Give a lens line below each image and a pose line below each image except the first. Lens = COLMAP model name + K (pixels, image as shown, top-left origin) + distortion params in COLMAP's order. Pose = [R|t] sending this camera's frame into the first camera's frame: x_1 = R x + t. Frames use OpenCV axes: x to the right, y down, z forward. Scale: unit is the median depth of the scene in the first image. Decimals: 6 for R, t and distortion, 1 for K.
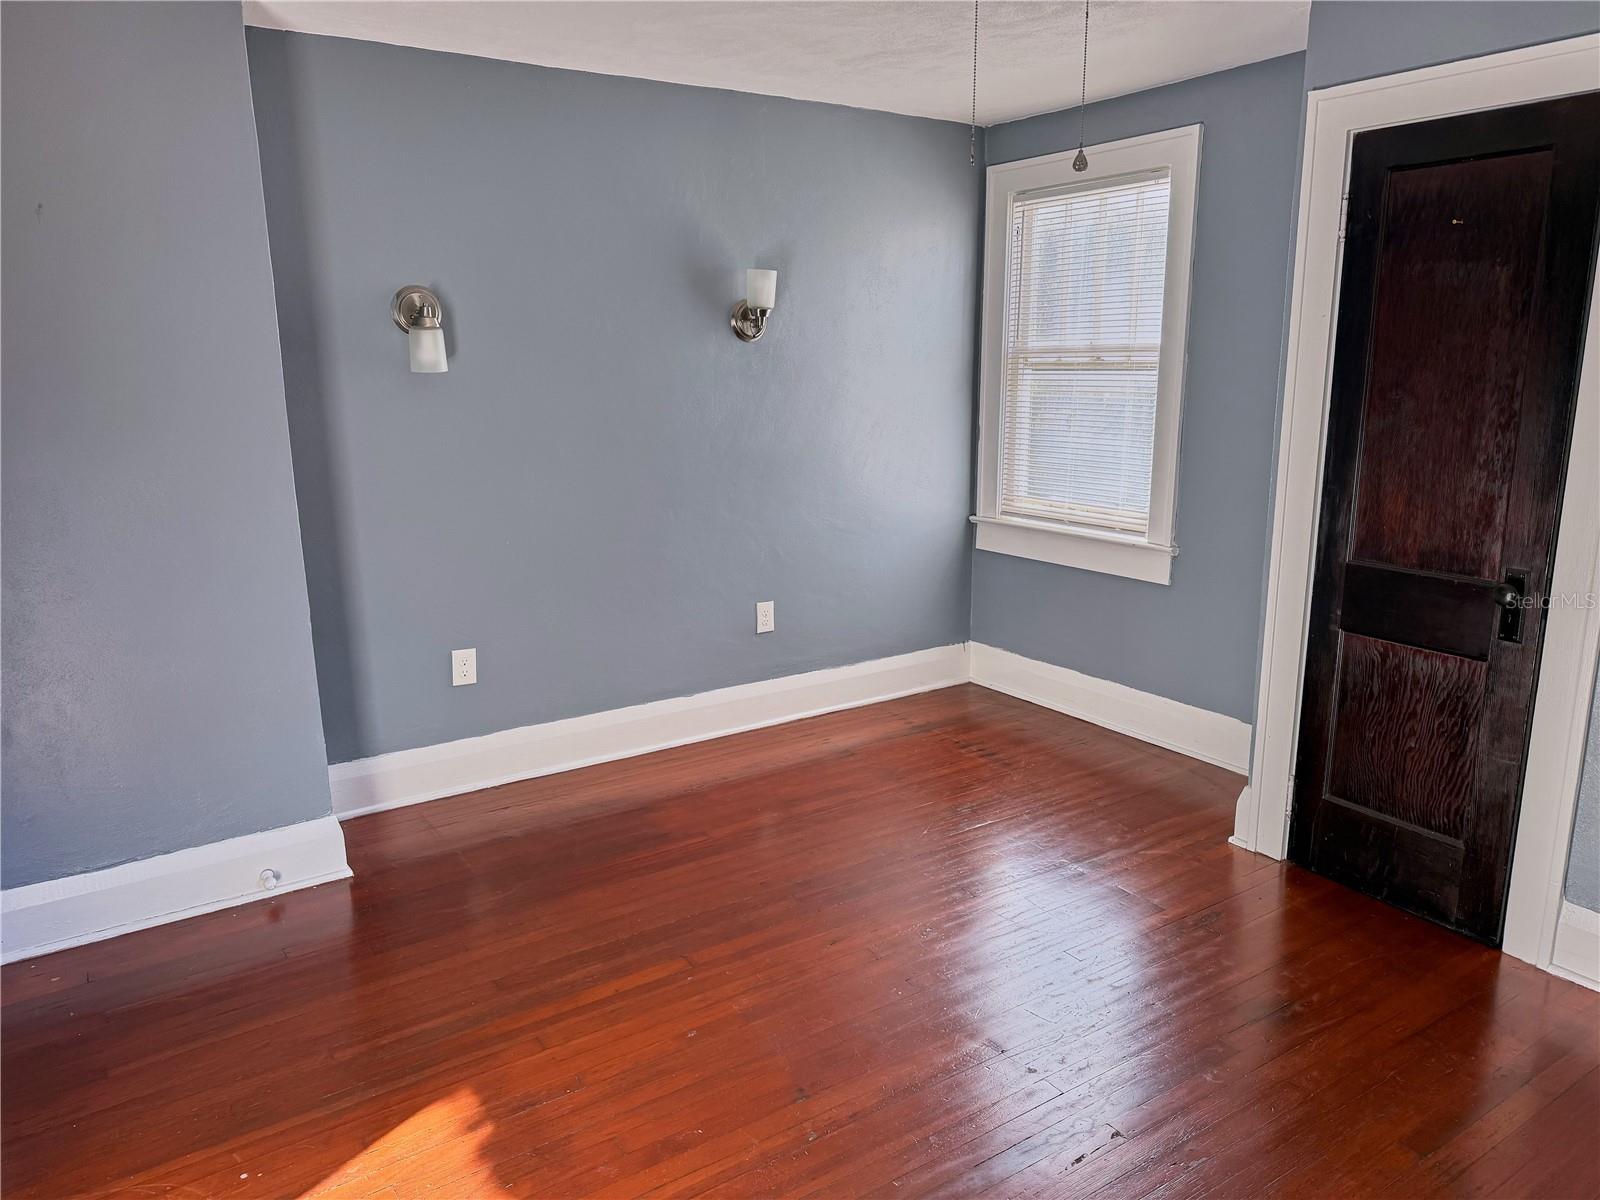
lens RADIAL K [[1087.7, 0, 789.2], [0, 1087.7, 604.2], [0, 0, 1]] dist [0.002302, -0.069983]
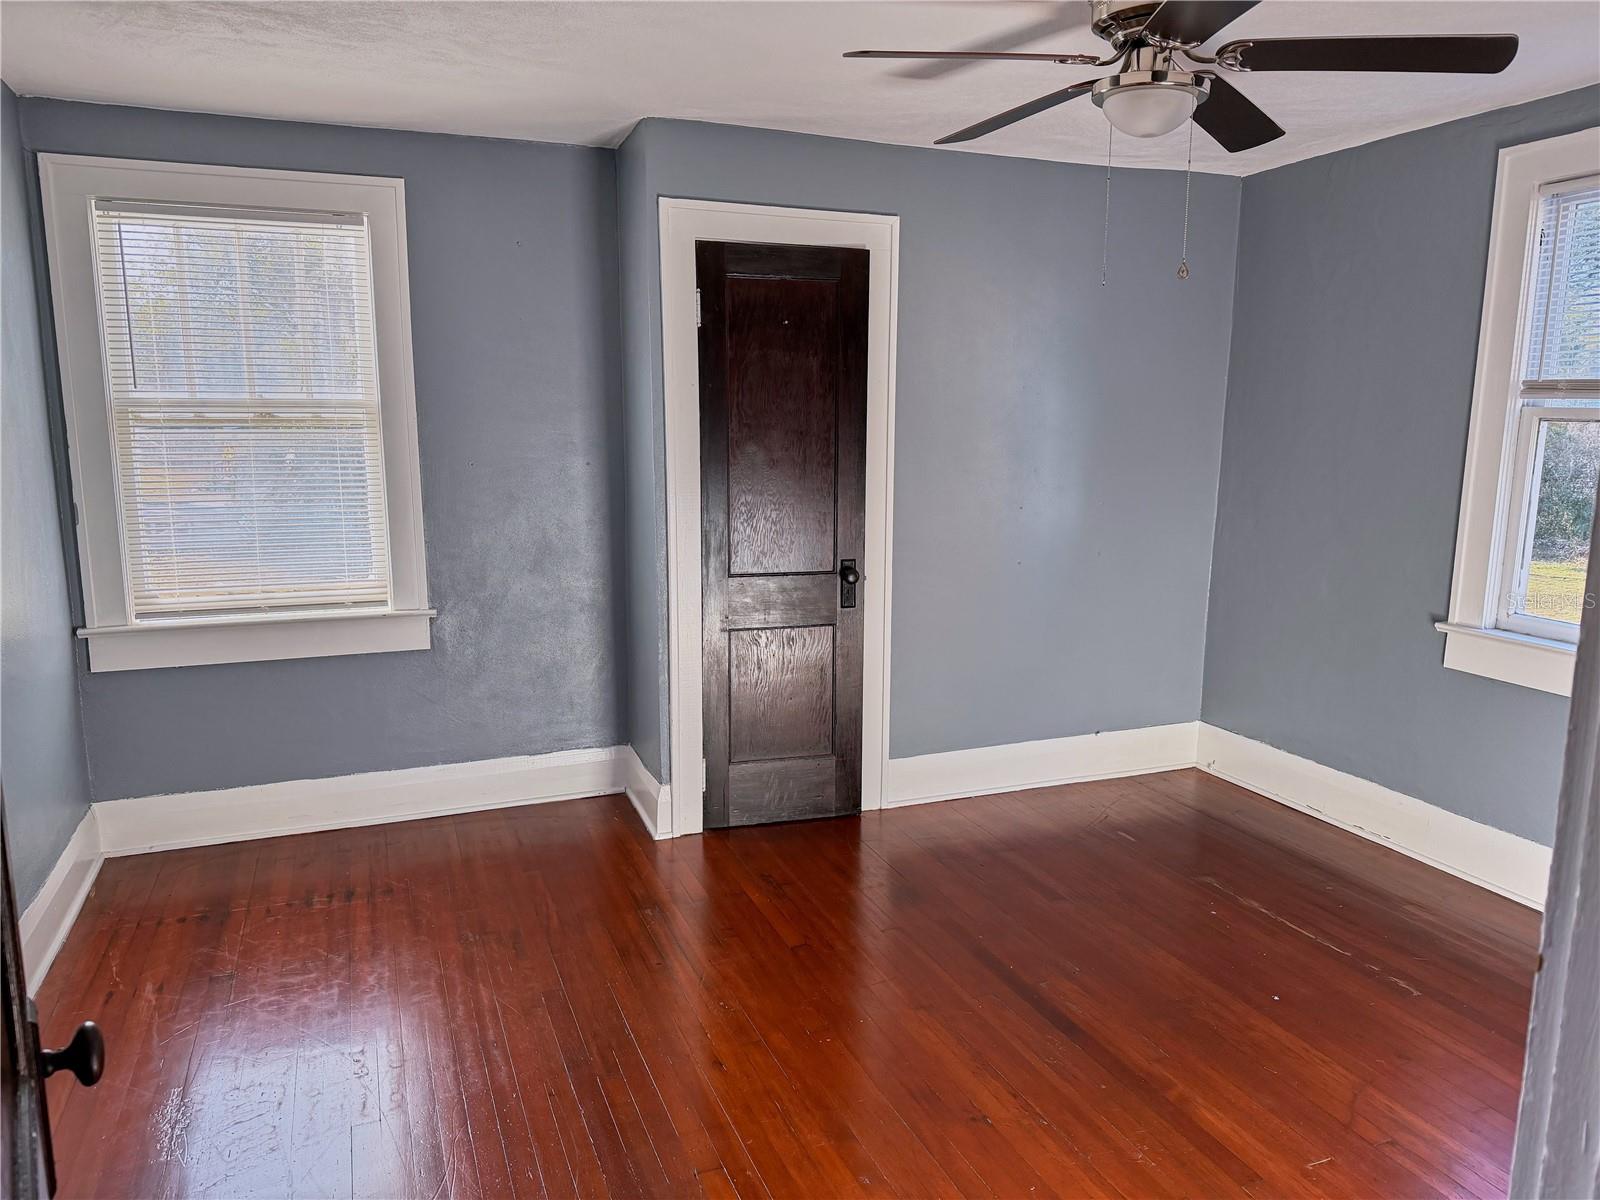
lens RADIAL K [[1087.7, 0, 789.2], [0, 1087.7, 604.2], [0, 0, 1]] dist [0.002302, -0.069983]
pose [[0.185516, -0.148002, 0.971431, -0.490406], [0.202377, 0.973154, 0.109616, -0.091563], [-0.961576, 0.176259, 0.210488, 0.454504]]
